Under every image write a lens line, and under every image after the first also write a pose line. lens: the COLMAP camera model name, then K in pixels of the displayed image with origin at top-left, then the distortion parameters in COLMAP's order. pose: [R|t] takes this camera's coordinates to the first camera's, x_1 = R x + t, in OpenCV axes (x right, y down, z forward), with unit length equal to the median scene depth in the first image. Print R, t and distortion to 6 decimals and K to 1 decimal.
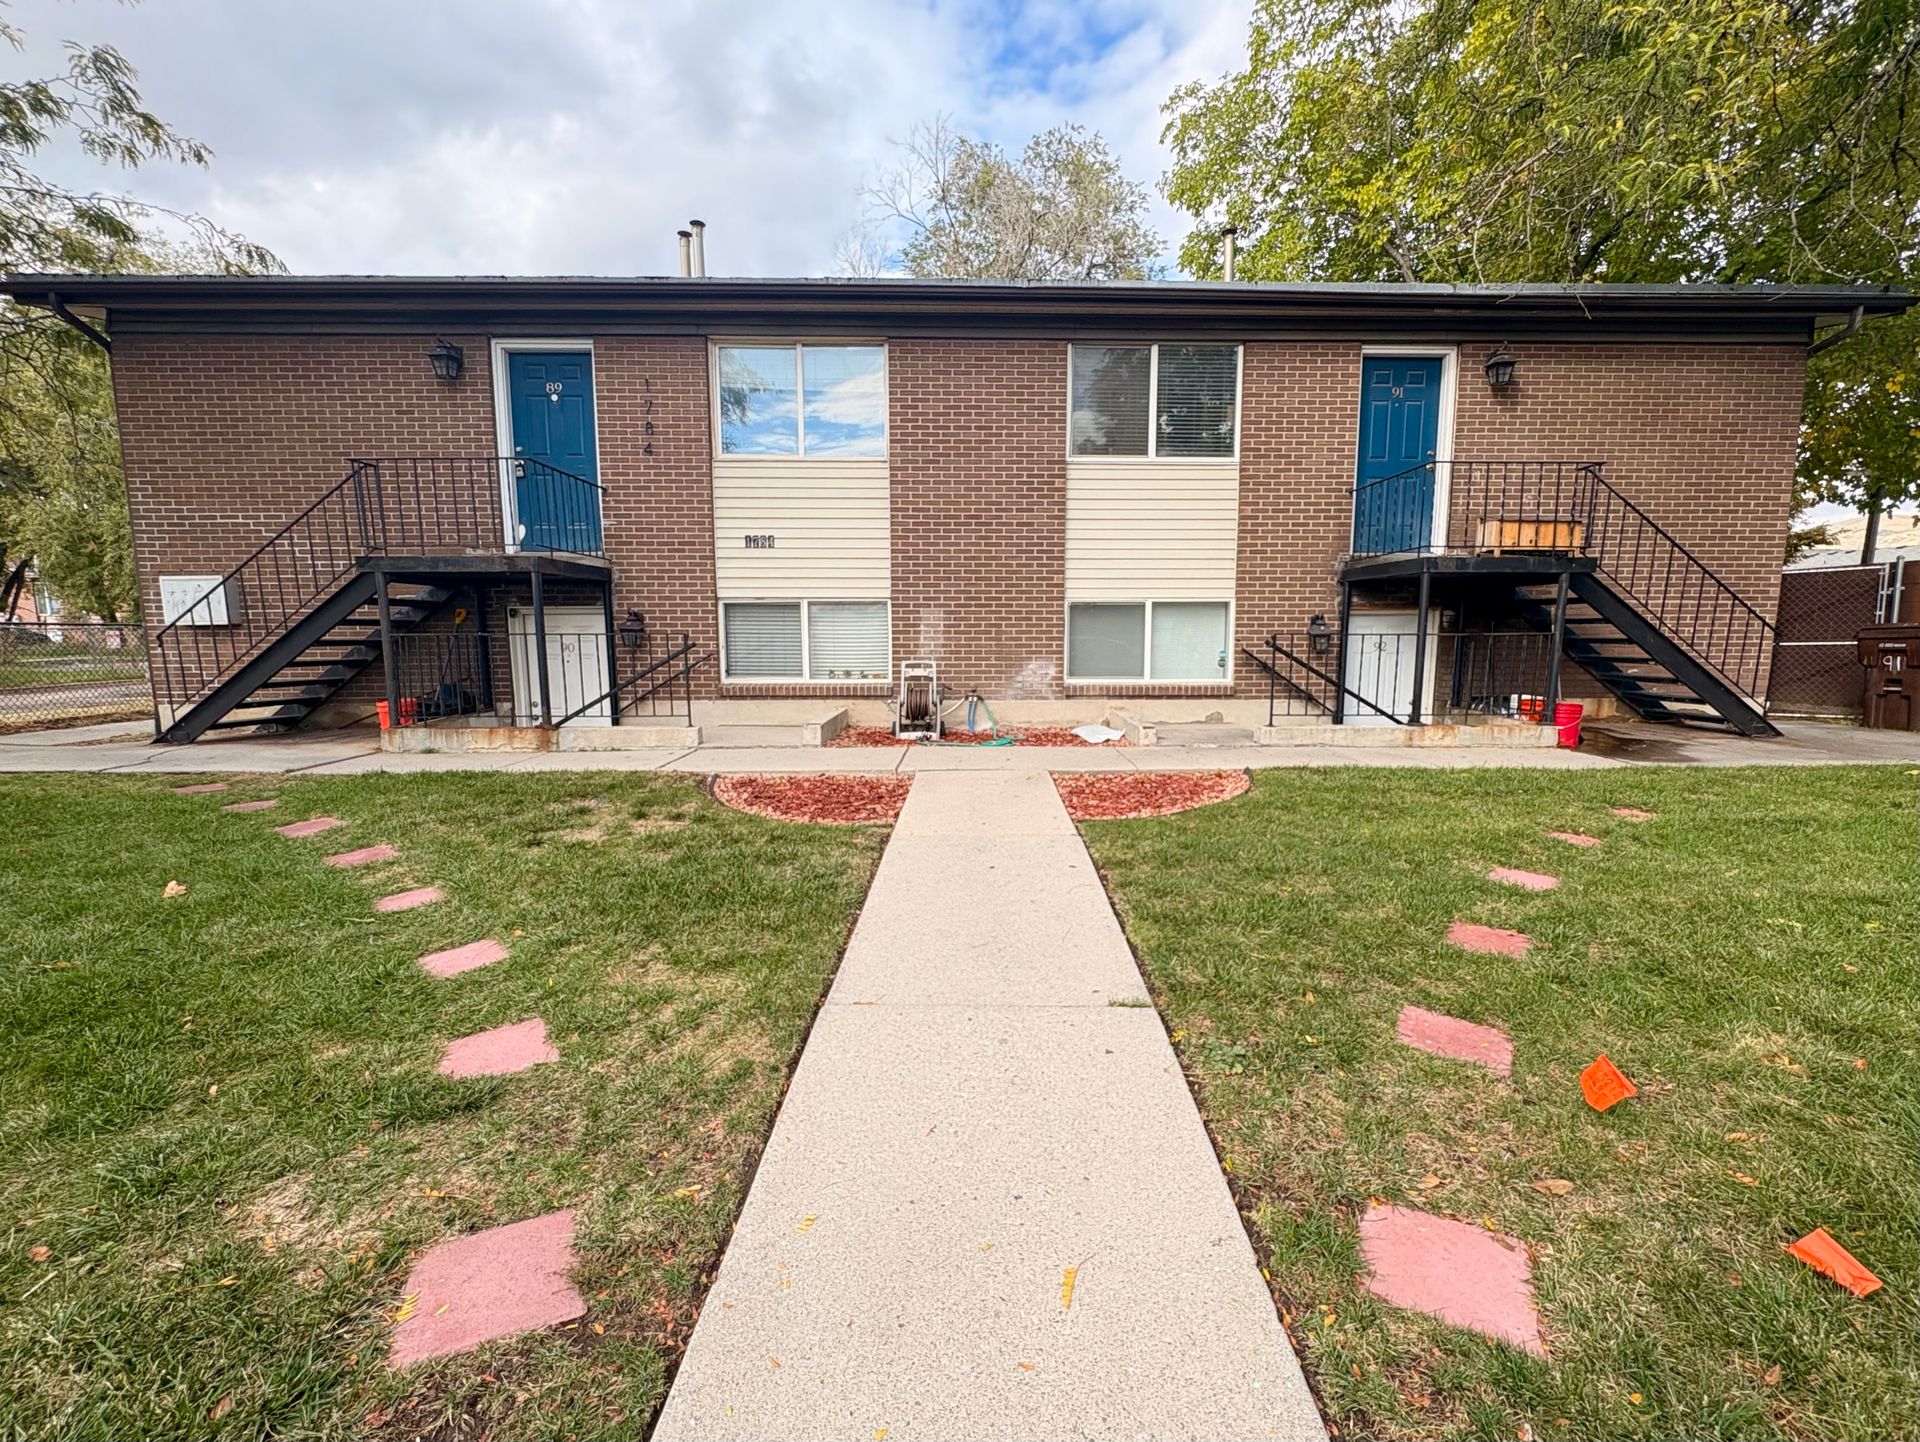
lens RADIAL K [[812.4, 0, 974.6], [0, 812.4, 730.9], [0, 0, 1]] dist [-0.000666, 0.000005]
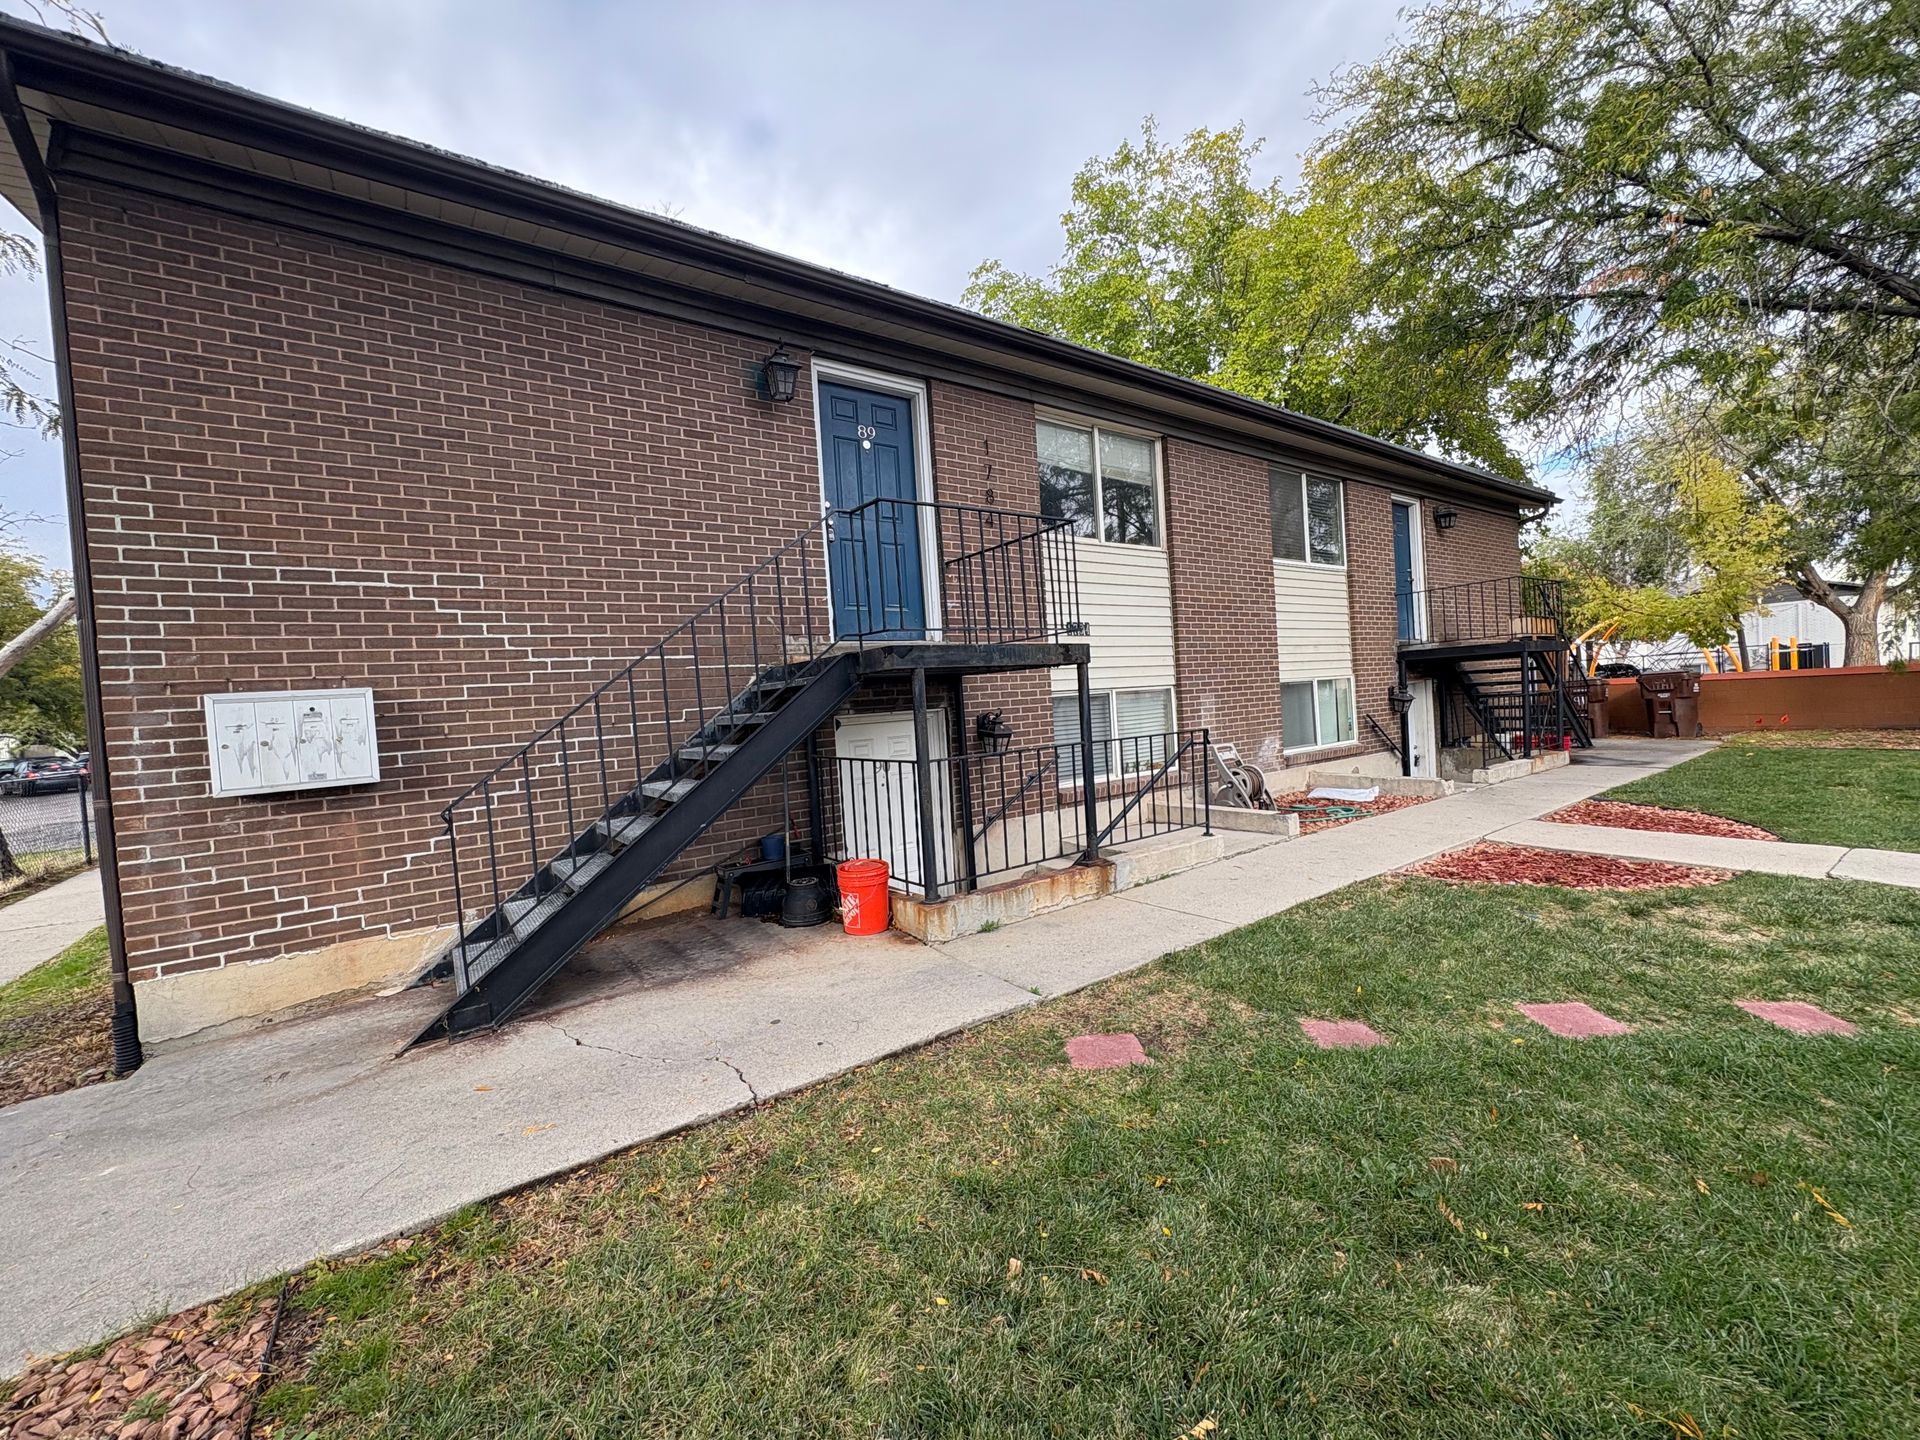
lens RADIAL K [[762.2, 0, 962.0], [0, 762.2, 721.4], [0, 0, 1]] dist [-0.000849, 0.000218]
pose [[0.820792, -0.063391, 0.567699, -0.894563], [0.132031, 0.987965, -0.080574, -0.082851], [-0.555759, 0.141088, 0.819284, 0.404824]]
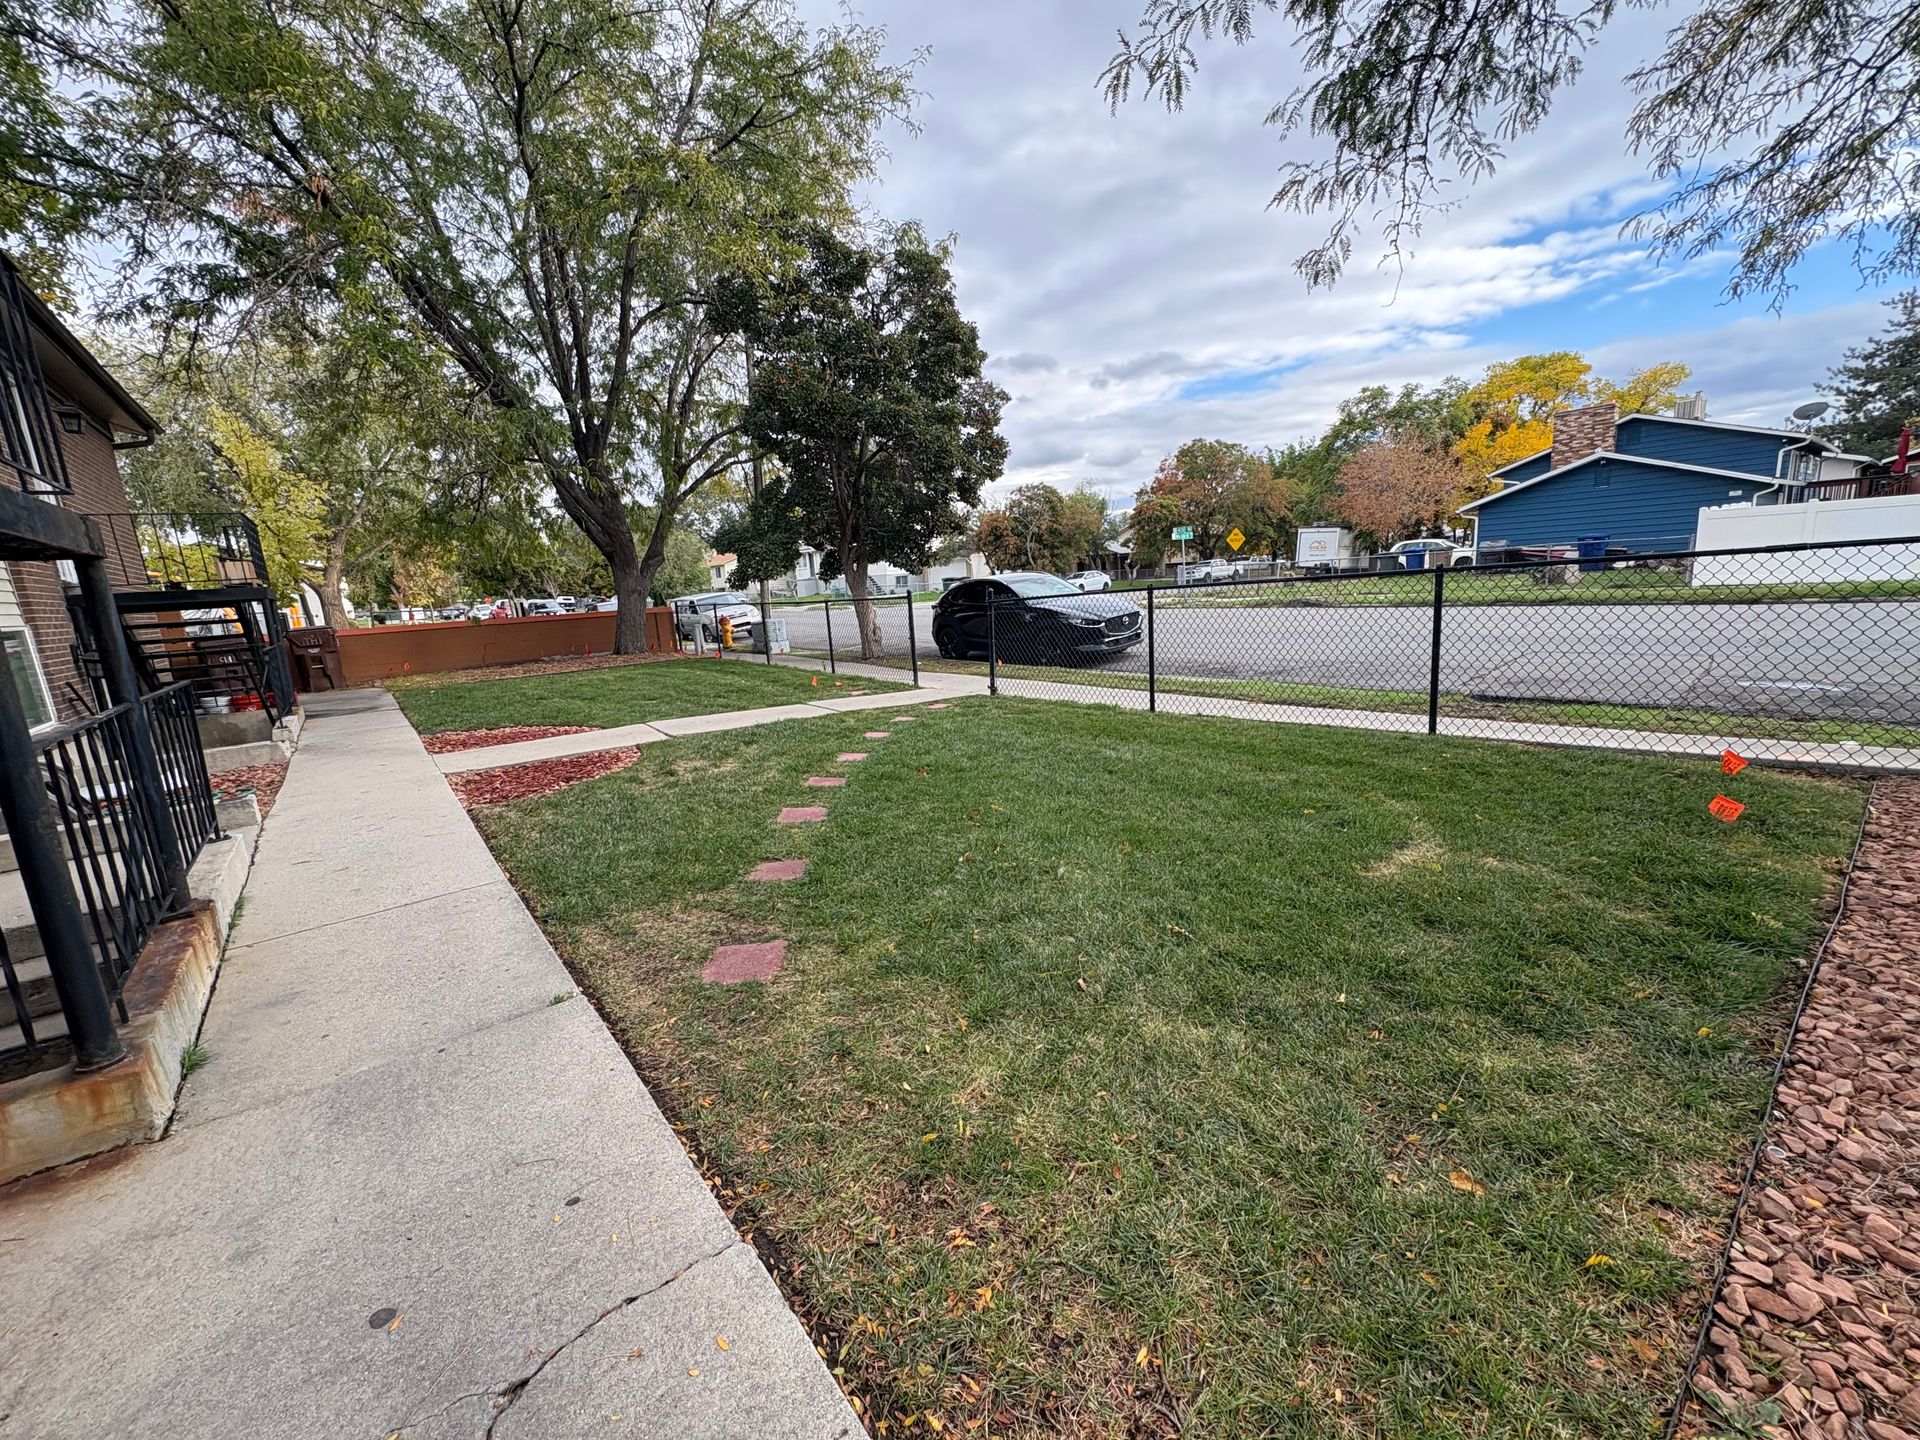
lens RADIAL K [[762.2, 0, 962.0], [0, 762.2, 721.4], [0, 0, 1]] dist [-0.000849, 0.000218]
pose [[-0.613619, -0.108152, 0.782160, -0.958582], [0.163105, 0.951850, 0.259574, -0.123968], [-0.772572, 0.286854, -0.566433, 0.770278]]
